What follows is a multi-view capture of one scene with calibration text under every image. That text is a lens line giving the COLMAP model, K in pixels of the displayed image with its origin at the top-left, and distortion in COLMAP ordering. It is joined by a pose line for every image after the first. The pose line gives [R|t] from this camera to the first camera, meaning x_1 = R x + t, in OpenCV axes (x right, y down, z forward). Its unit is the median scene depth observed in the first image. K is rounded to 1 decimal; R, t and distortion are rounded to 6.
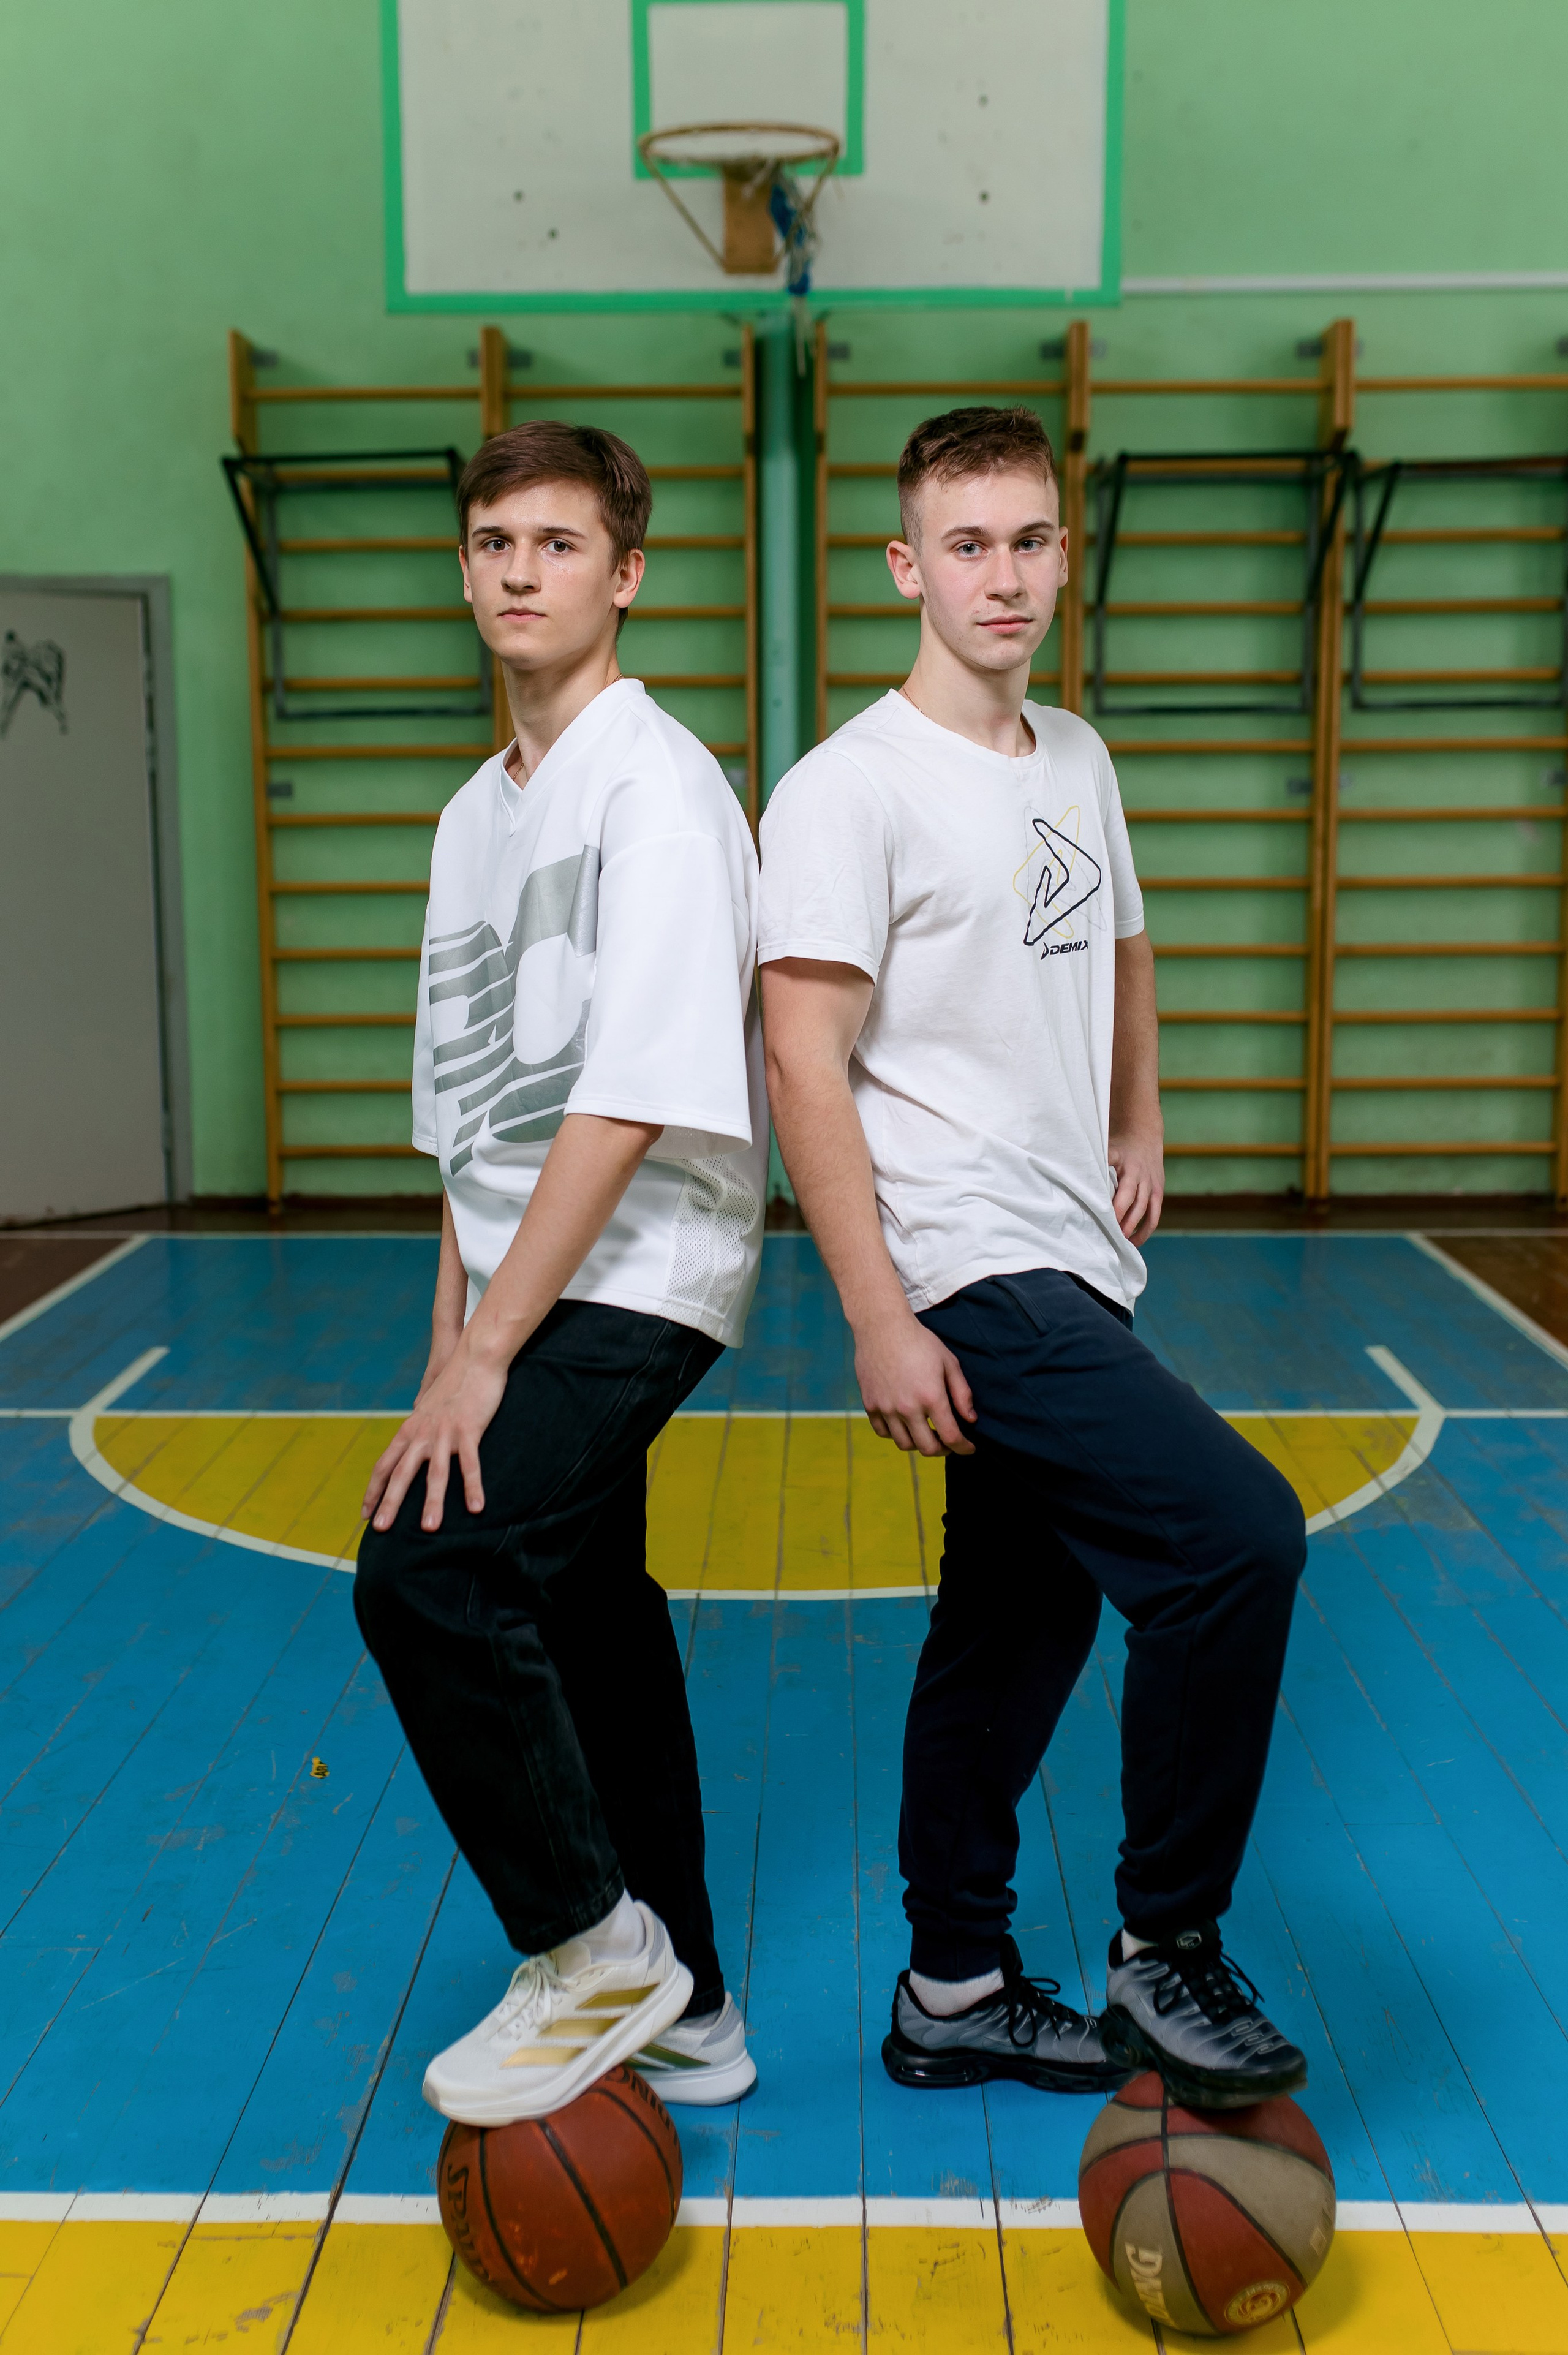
lens RADIAL K [[2577.7, 0, 784.0], [0, 2577.7, 1177.5], [0, 0, 1]] dist [-0.006388, -0.013857]
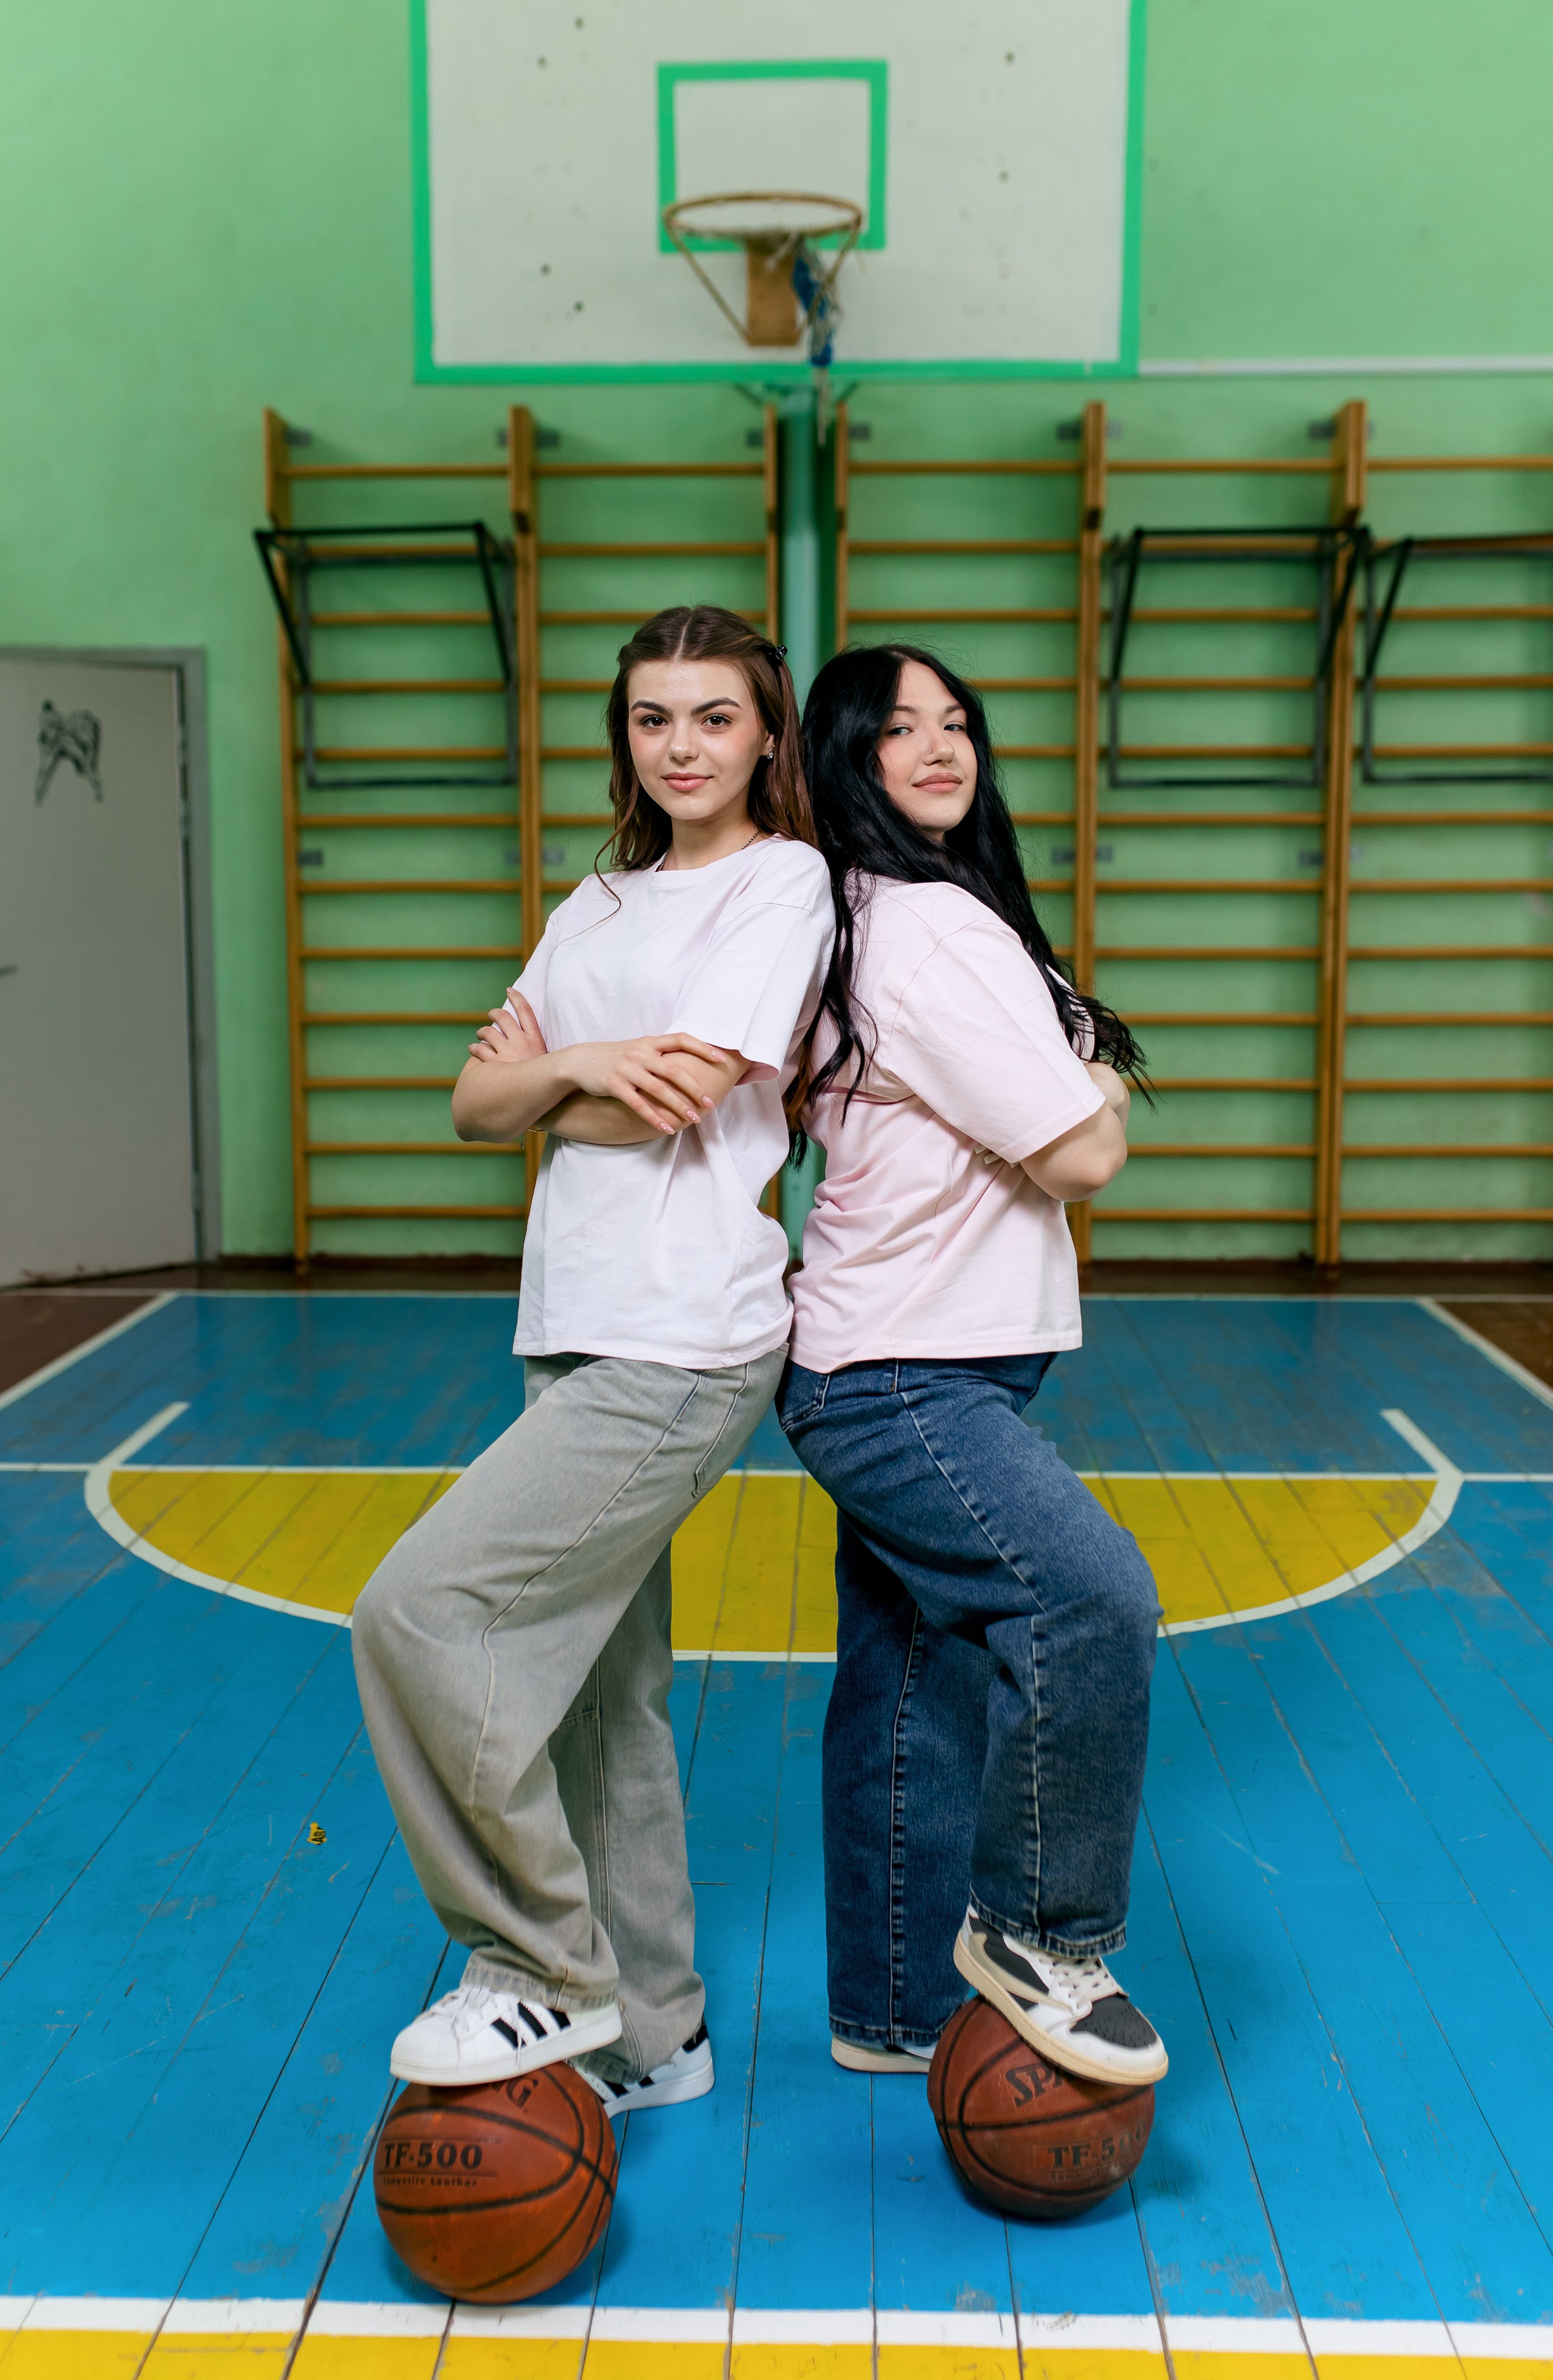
lens RADIAL K [[2459.0, 0, 776.5], [0, 2459.0, 1190.0], [0, 0, 1]] dist [-0.003527, 0.001043]
pose [[0.999920, 0.005788, -0.011284, 0.001012], [-0.006054, 0.999700, -0.023736, 0.003446], [0.011143, 0.023802, 0.999655, 0.032079]]
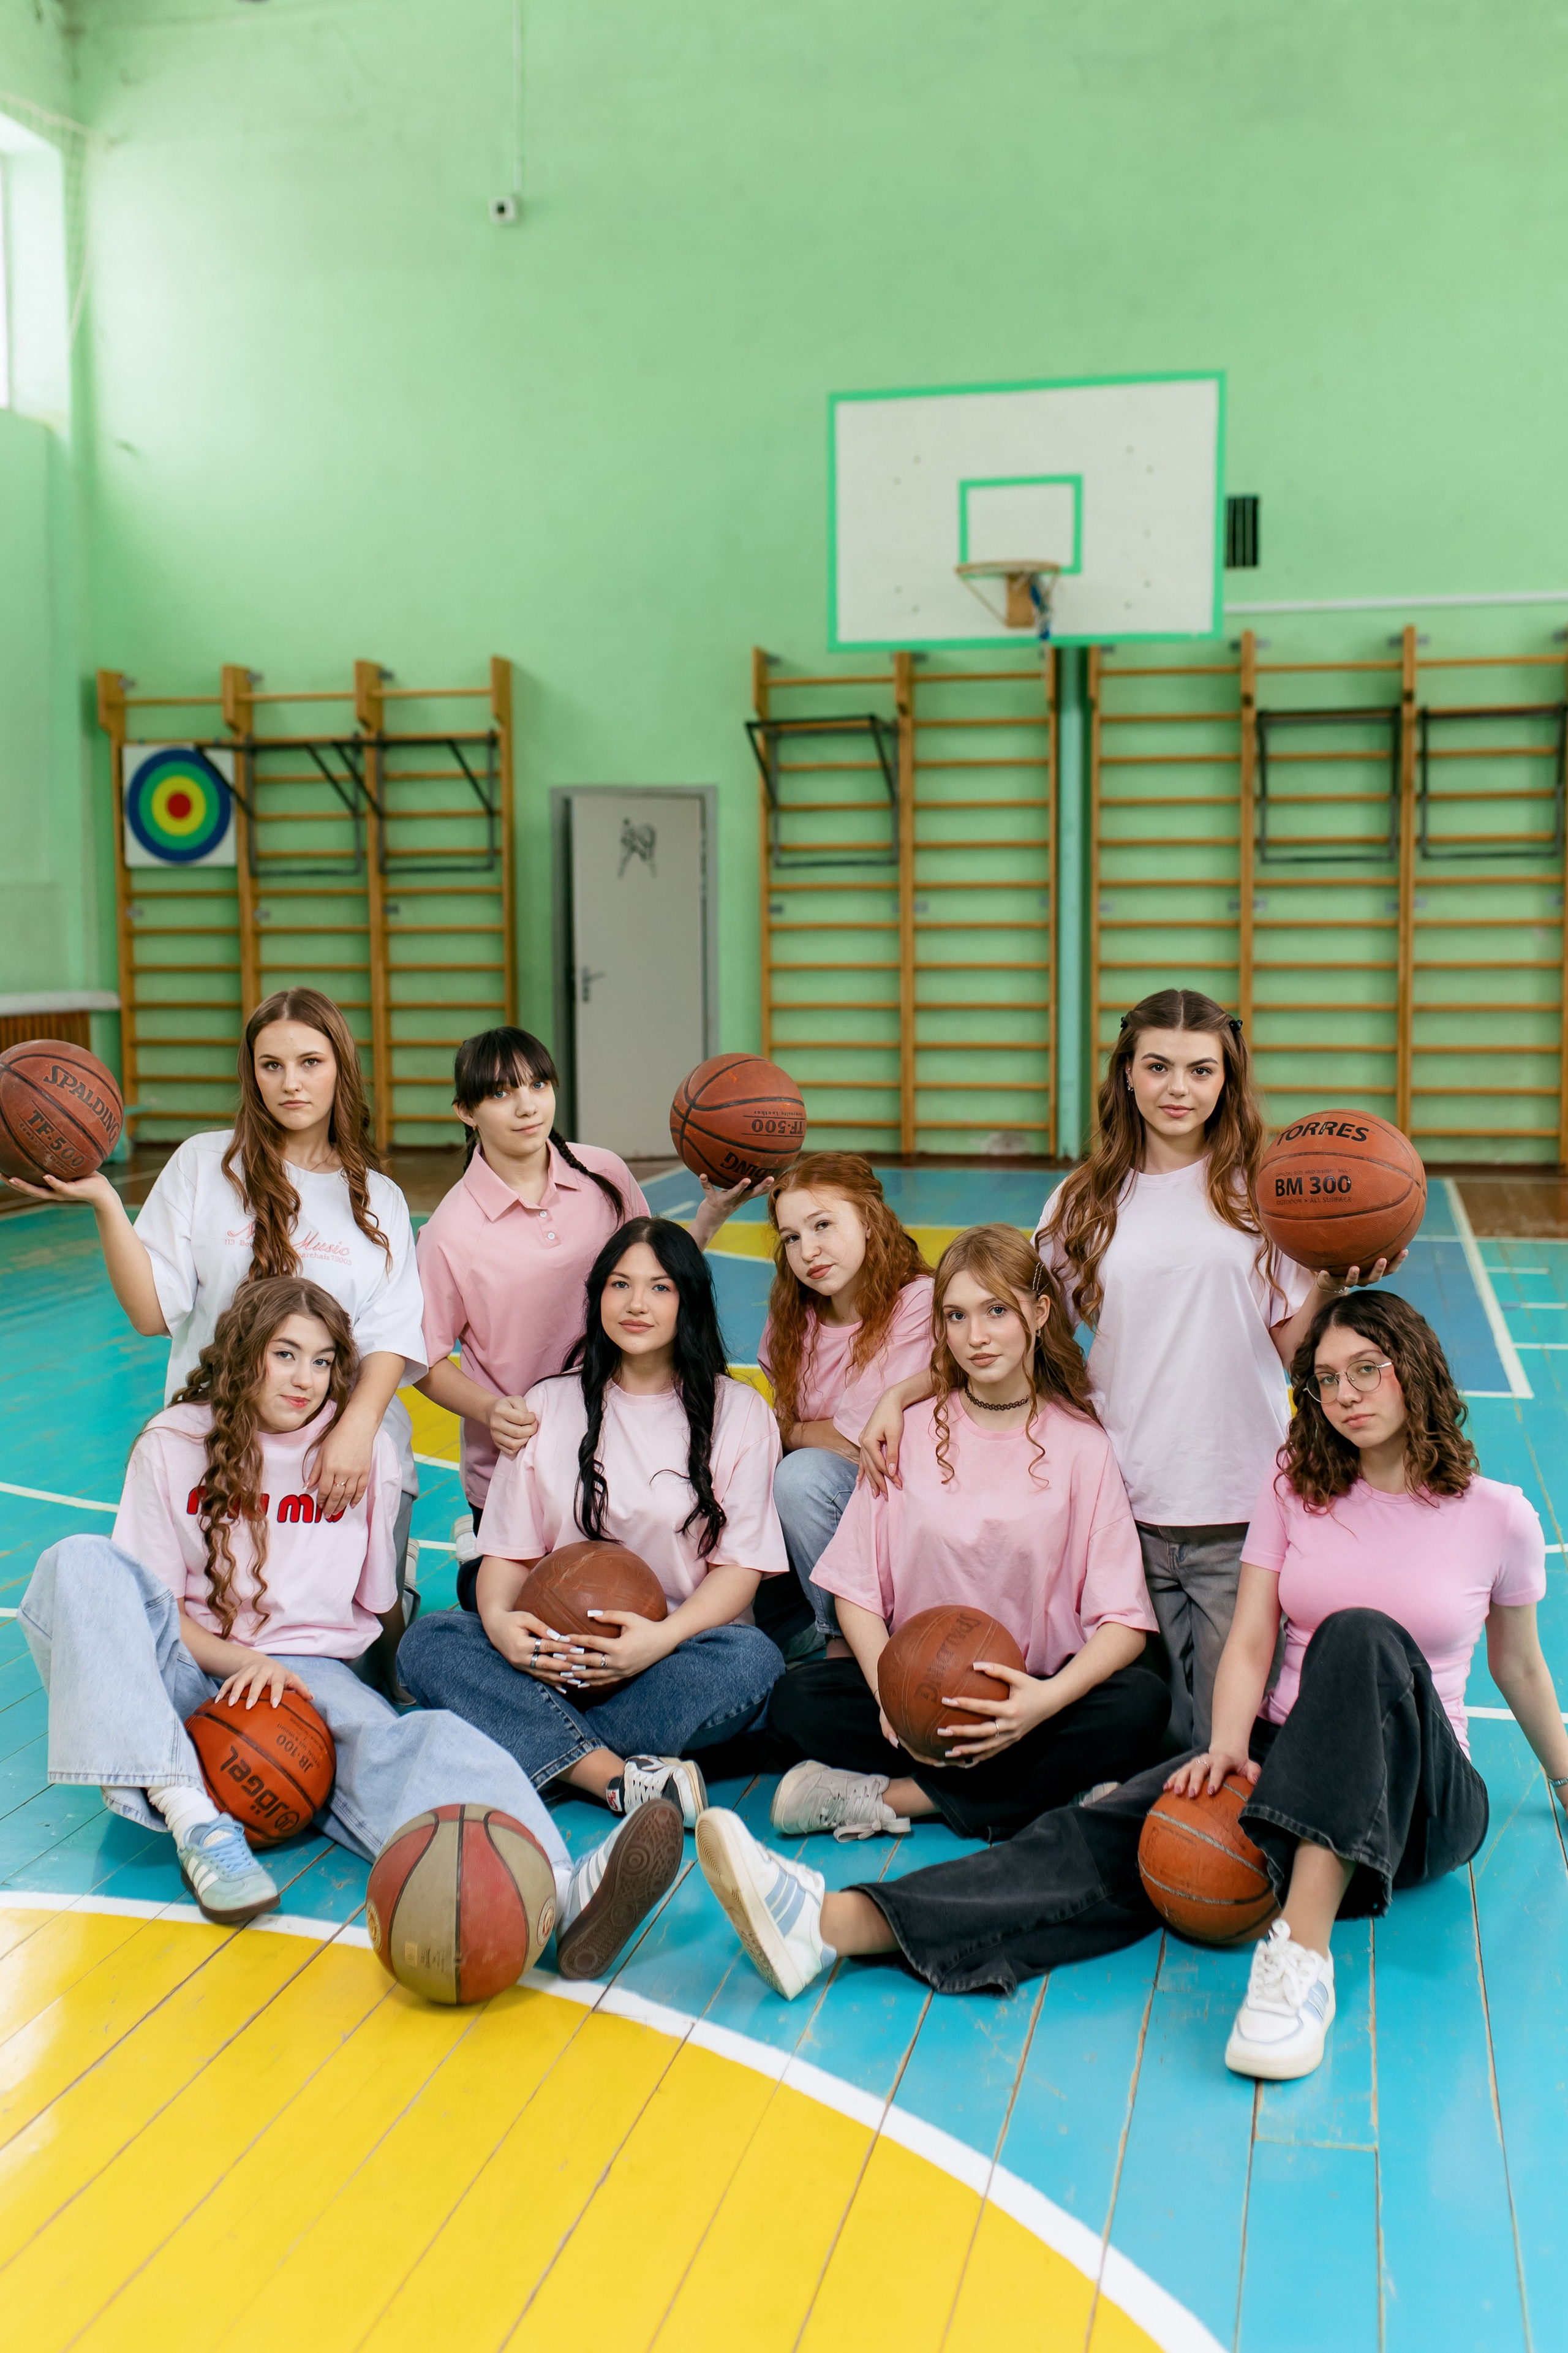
lens RADIAL K [[2406.4, 0, 811.6], [0, 2406.4, 1122.0], [0, 0, 1]] dist [-0.004566, 0.018141]
pose [[0.978899, 0.017100, -0.203627, 0.158795], [-0.031318, 0.997274, -0.066806, 0.098731], [0.201930, 0.071773, 0.976767, -0.555362]]
